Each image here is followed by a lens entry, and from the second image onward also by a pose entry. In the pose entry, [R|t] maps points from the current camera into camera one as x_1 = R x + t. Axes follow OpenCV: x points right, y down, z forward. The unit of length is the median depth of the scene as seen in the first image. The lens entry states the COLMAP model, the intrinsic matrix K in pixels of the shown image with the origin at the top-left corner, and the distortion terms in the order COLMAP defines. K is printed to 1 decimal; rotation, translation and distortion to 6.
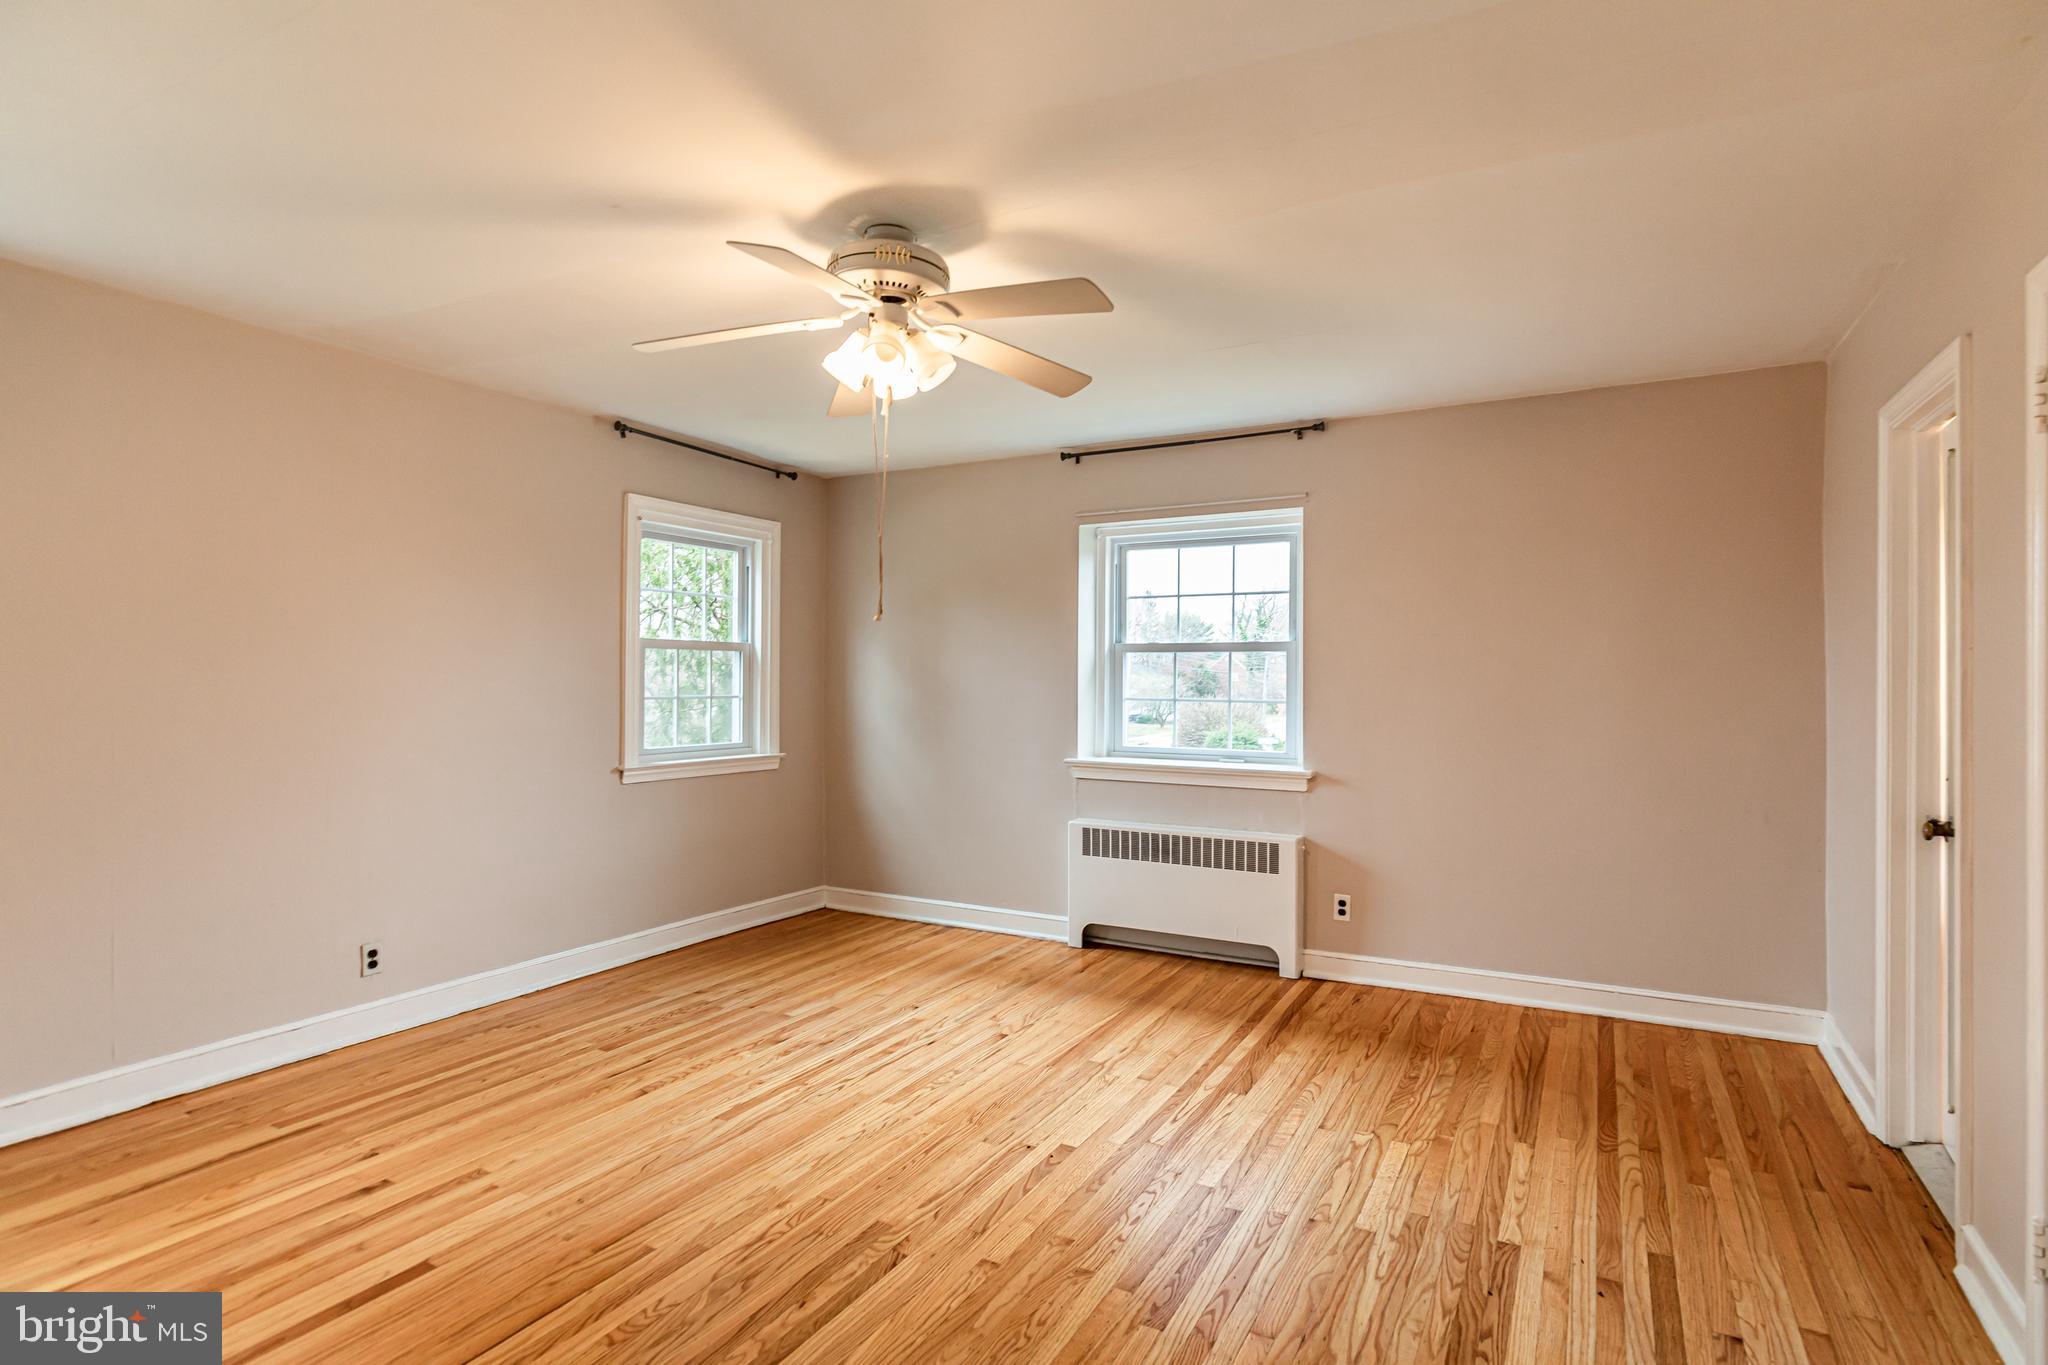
lens RADIAL K [[1024.9, 0, 1024.0], [0, 1024.9, 682.5], [0, 0, 1]] dist [0.024946, -0.037087]
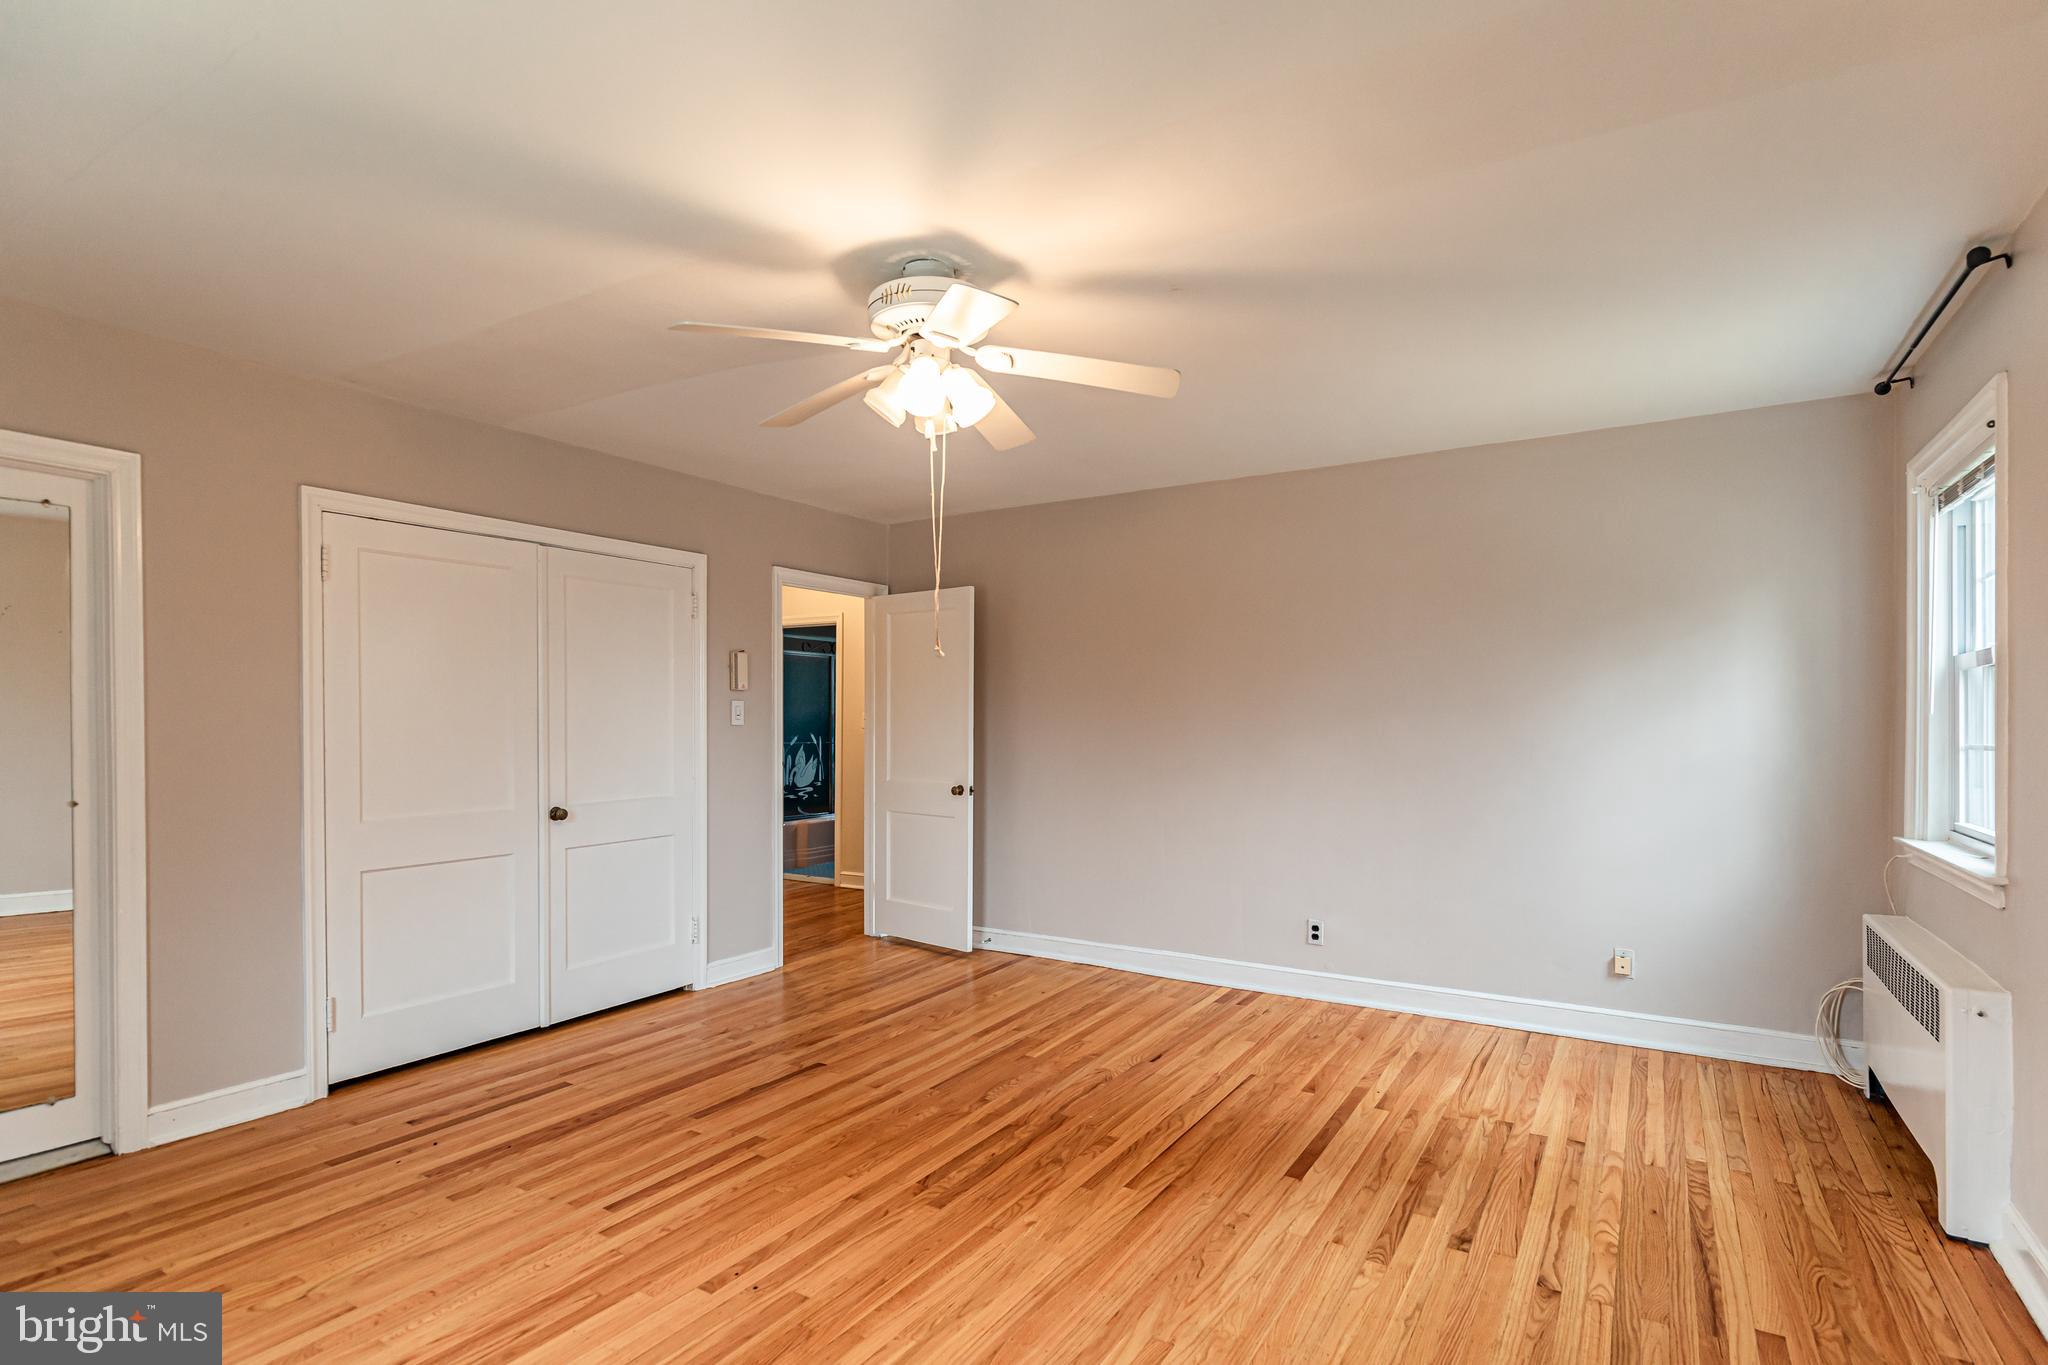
lens RADIAL K [[1002.4, 0, 1053.2], [0, 1002.4, 728.6], [0, 0, 1]] dist [-0.000274, -0.000214]
pose [[-0.999593, -0.004263, 0.028192, -0.201260], [-0.003876, 0.999898, 0.013778, -0.001684], [-0.028248, 0.013663, -0.999508, 1.426948]]
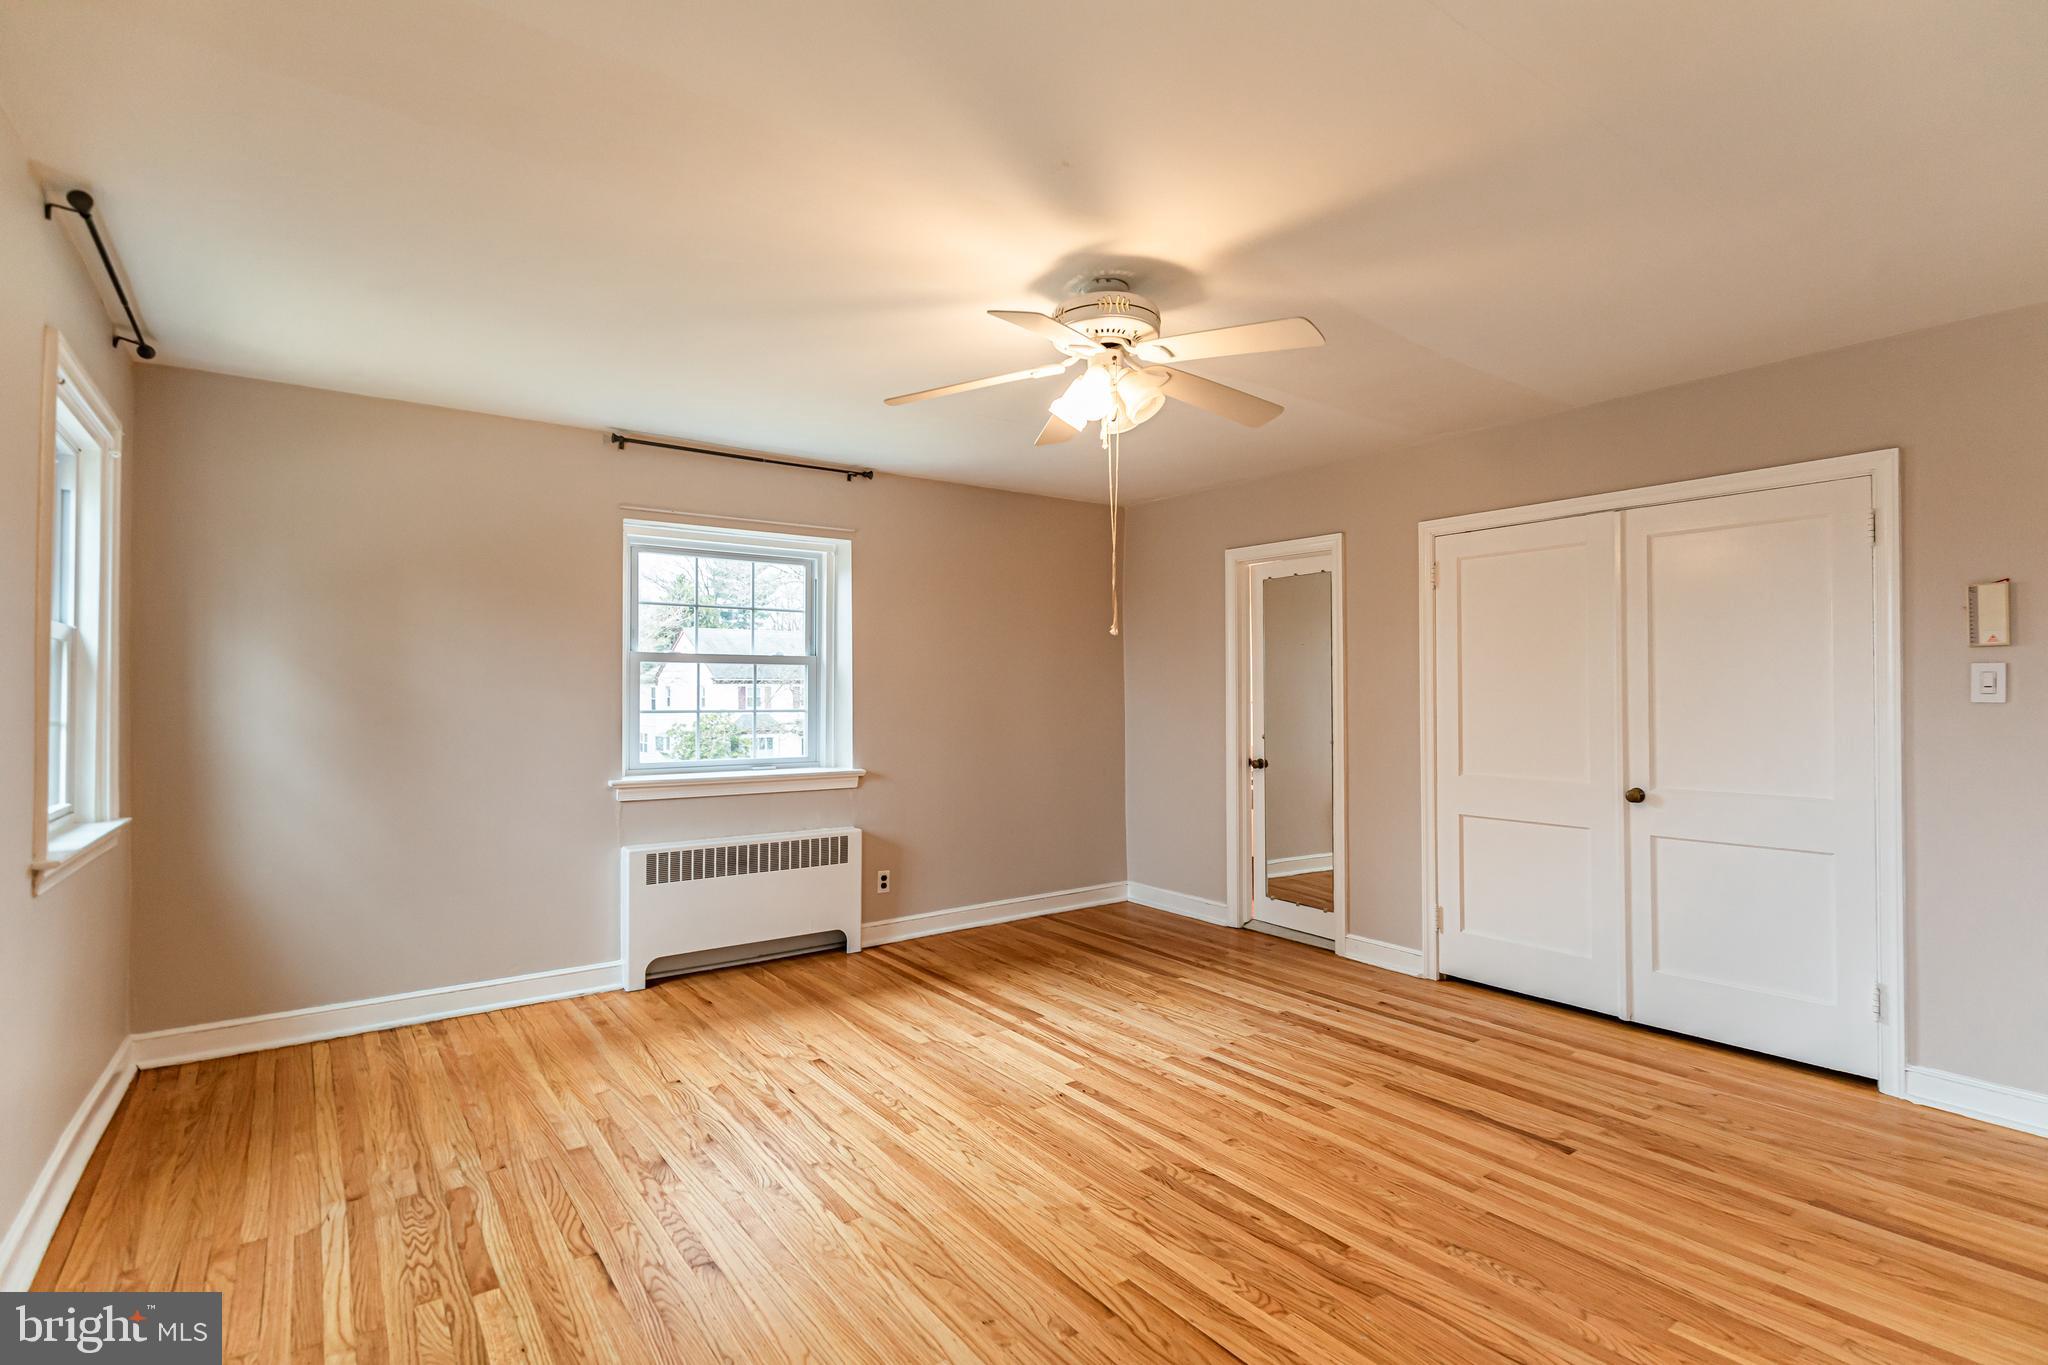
lens RADIAL K [[983.4, 0, 1024.0], [0, 983.4, 682.5], [0, 0, 1]] dist [-0.000329, -0.000126]
pose [[0.420178, 0.006942, 0.907415, -0.813042], [0.005905, 0.999929, -0.010384, 0.001122], [-0.907423, 0.009721, 0.420107, 0.458158]]
